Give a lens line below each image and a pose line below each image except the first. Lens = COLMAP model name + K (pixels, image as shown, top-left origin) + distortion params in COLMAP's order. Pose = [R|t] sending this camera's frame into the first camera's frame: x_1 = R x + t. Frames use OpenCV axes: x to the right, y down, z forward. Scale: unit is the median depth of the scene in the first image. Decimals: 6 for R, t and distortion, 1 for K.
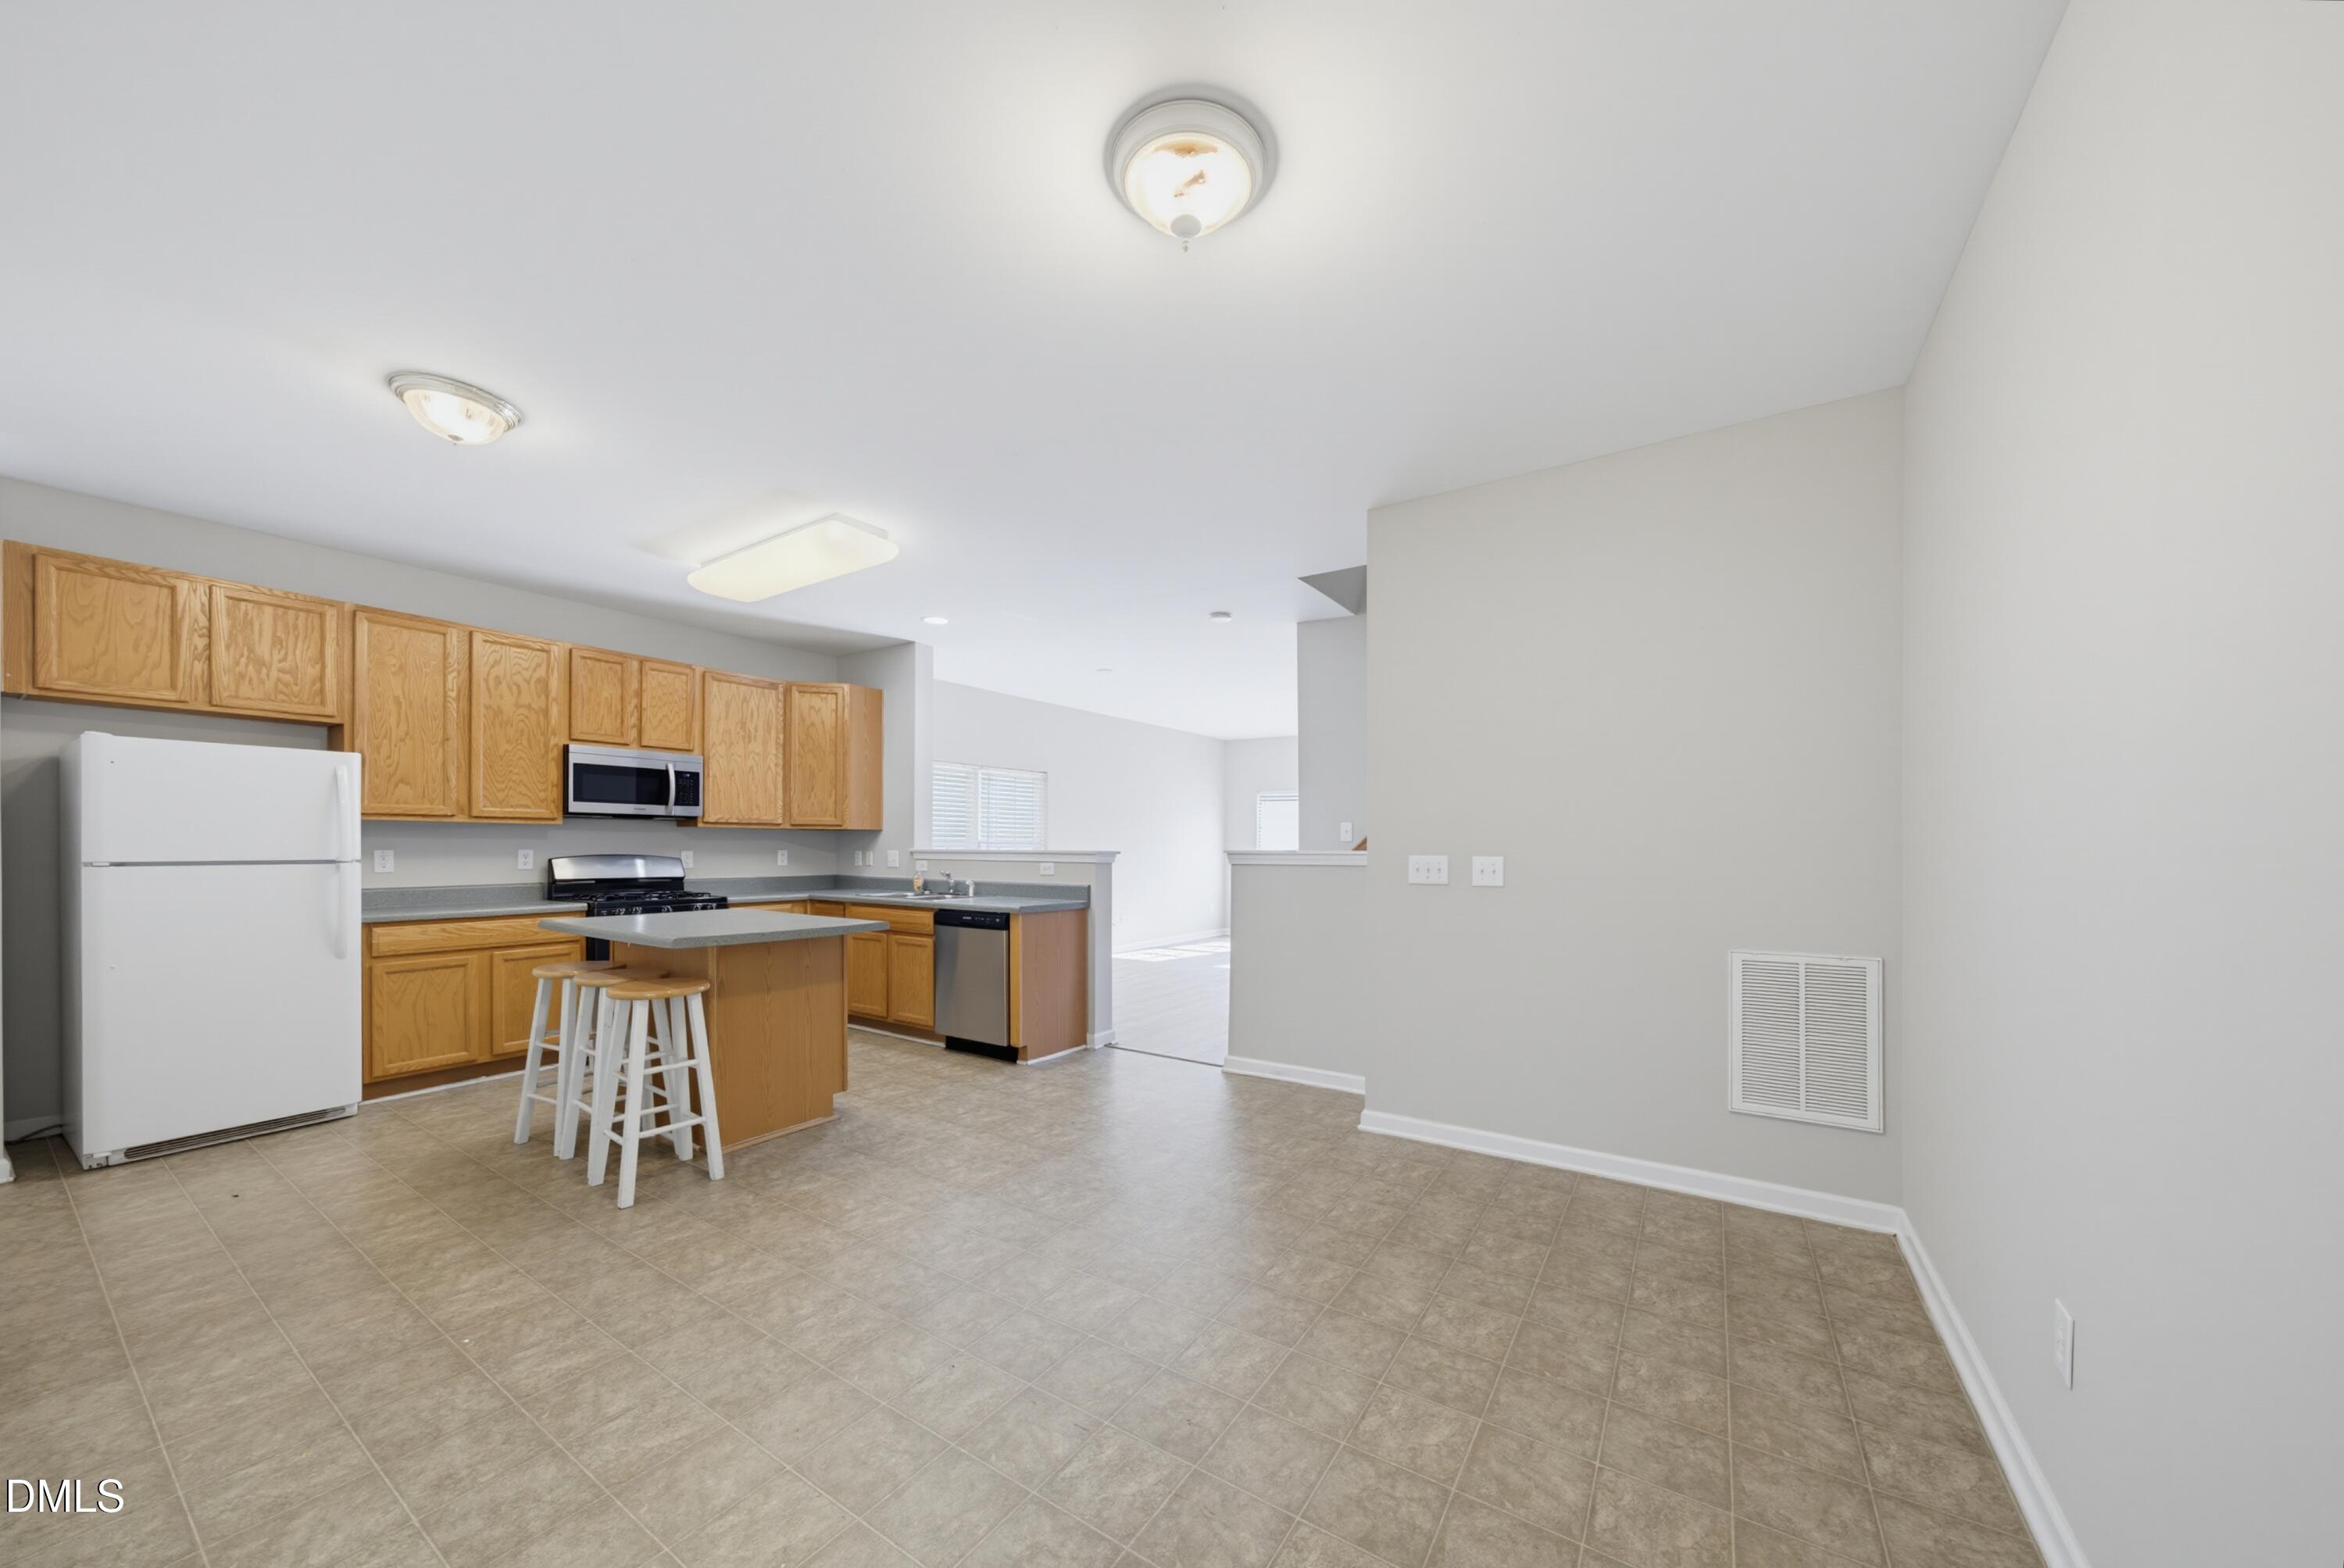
lens RADIAL K [[821.9, 0, 1173.7], [0, 821.9, 845.5], [0, 0, 1]] dist [-0.000839, -0.000050]
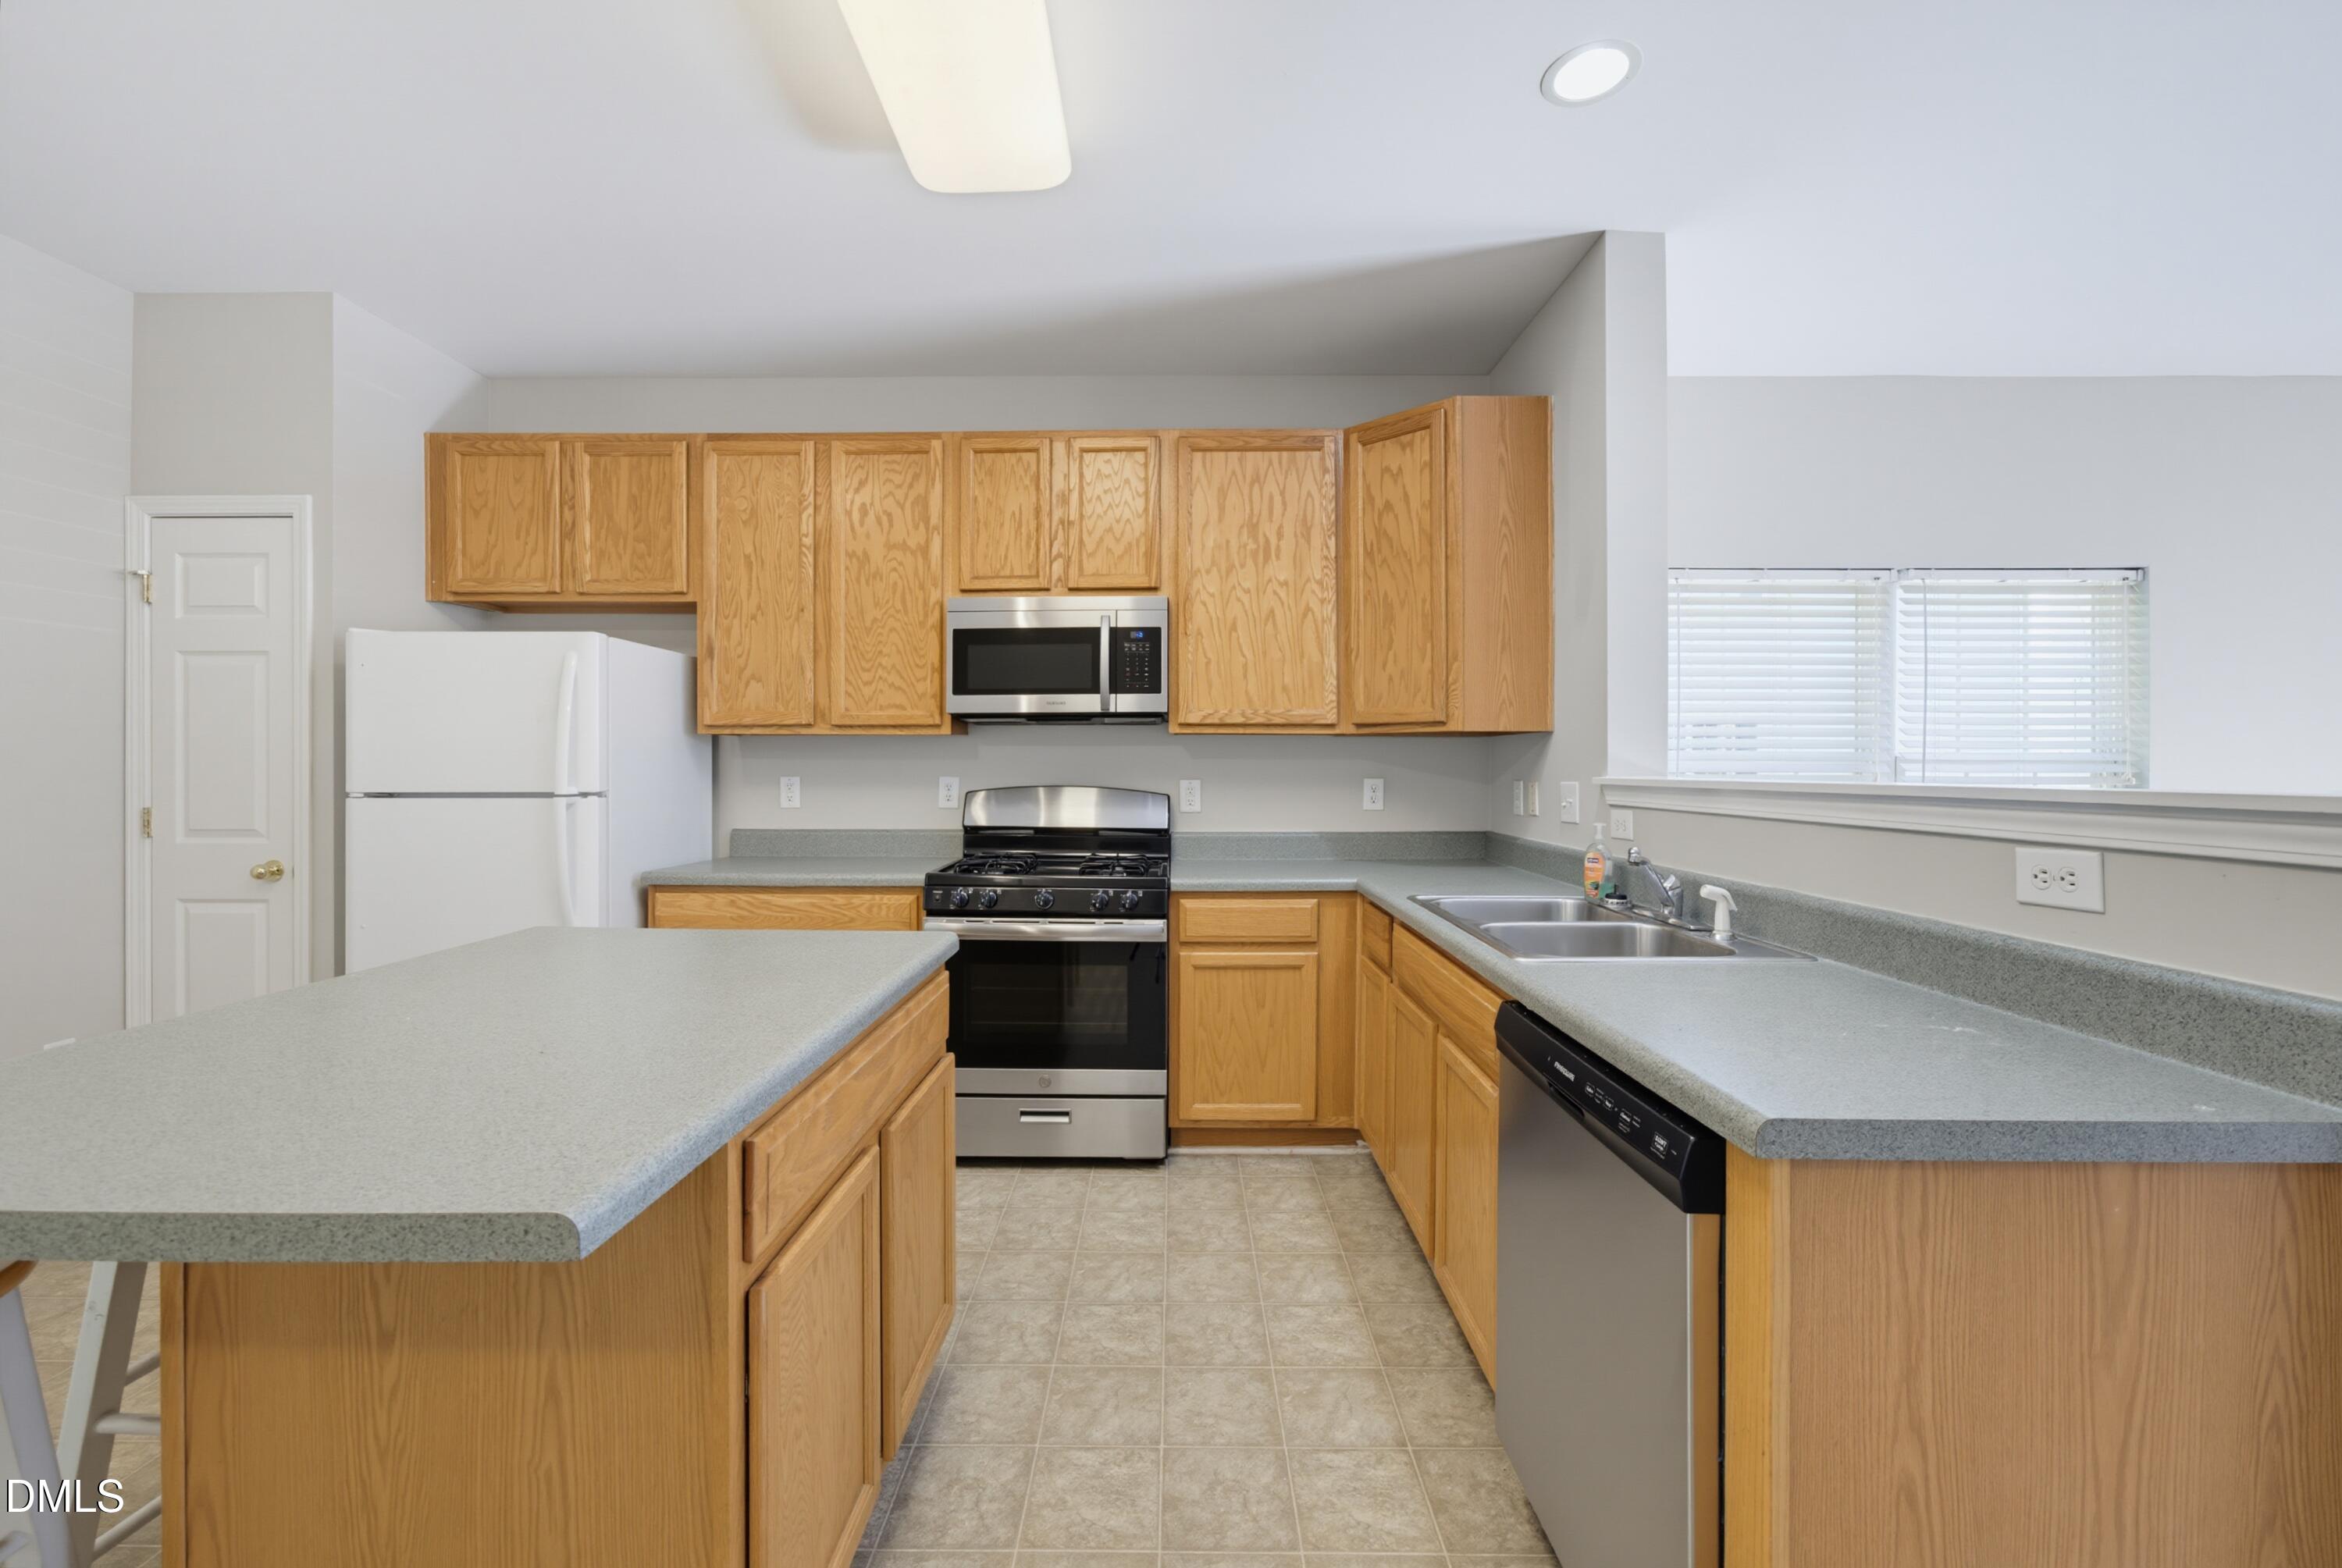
lens RADIAL K [[946.1, 0, 1167.7], [0, 946.1, 759.0], [0, 0, 1]] dist [-0.068982, 0.039909]
pose [[0.546911, -0.011350, -0.837114, -0.083109], [0.002440, 0.999925, -0.011963, 0.000476], [0.837187, 0.004501, 0.546898, 0.729410]]
